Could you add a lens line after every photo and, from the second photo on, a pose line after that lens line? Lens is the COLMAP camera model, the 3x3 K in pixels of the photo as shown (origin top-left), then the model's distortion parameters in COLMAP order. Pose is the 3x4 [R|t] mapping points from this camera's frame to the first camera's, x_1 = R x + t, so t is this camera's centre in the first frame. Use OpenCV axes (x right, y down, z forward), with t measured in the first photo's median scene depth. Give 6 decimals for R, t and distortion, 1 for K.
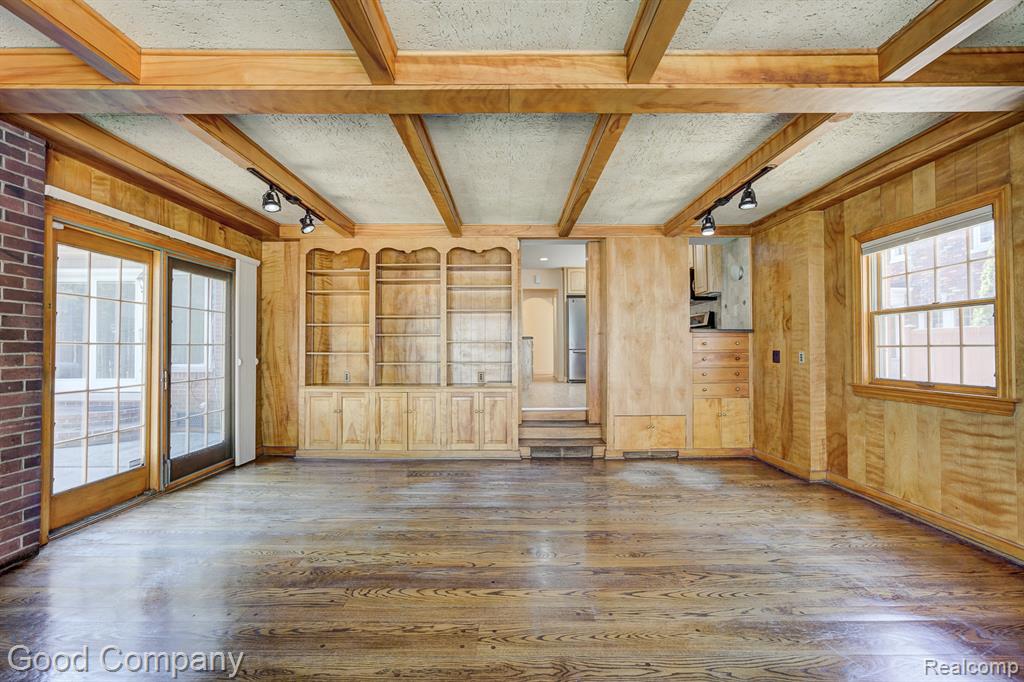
lens RADIAL K [[420.2, 0, 515.9], [0, 420.2, 345.2], [0, 0, 1]] dist [-0.023031, 0.008359]
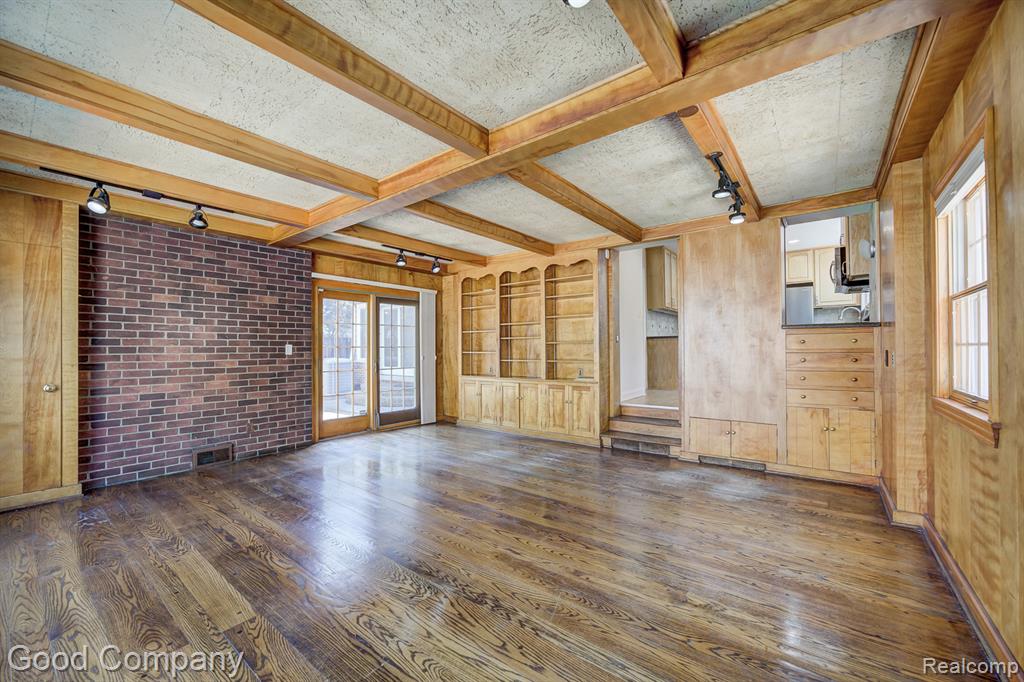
lens RADIAL K [[420.2, 0, 511.5], [0, 420.2, 345.6], [0, 0, 1]] dist [-0.023031, 0.008359]
pose [[0.778999, -0.007745, -0.626978, 0.588254], [0.010367, 0.999946, 0.000529, -0.002503], [0.626940, -0.006912, 0.779037, -0.015488]]
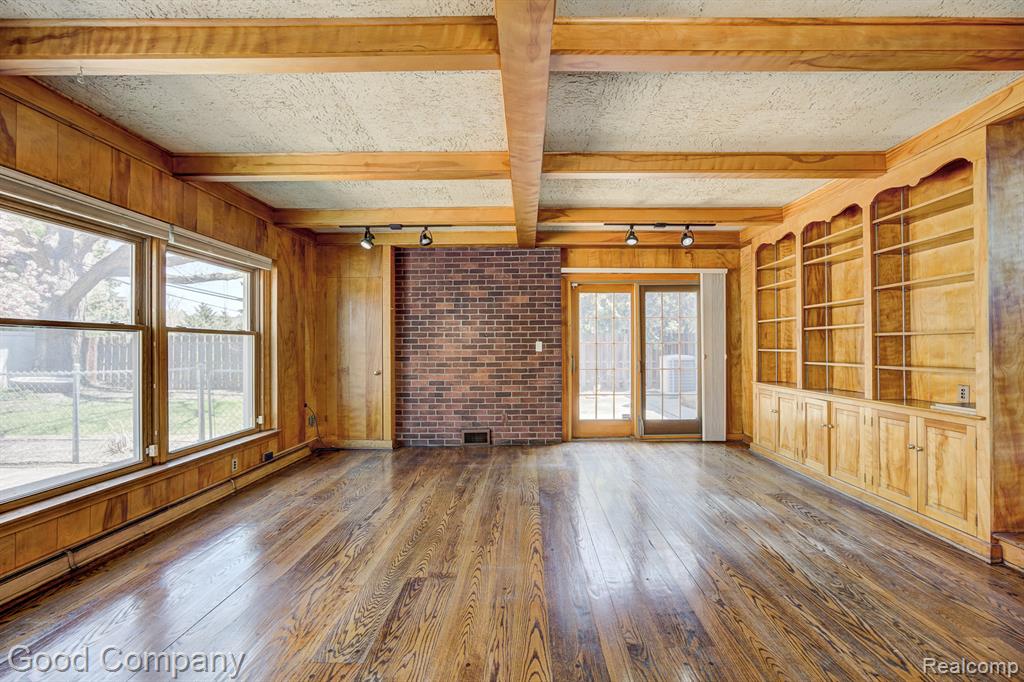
lens RADIAL K [[420.2, 0, 523.1], [0, 420.2, 345.3], [0, 0, 1]] dist [-0.023031, 0.008359]
pose [[-0.024082, -0.003855, -0.999703, 0.583735], [0.015077, 0.999877, -0.004219, 0.004104], [0.999596, -0.015174, -0.024021, 0.505356]]
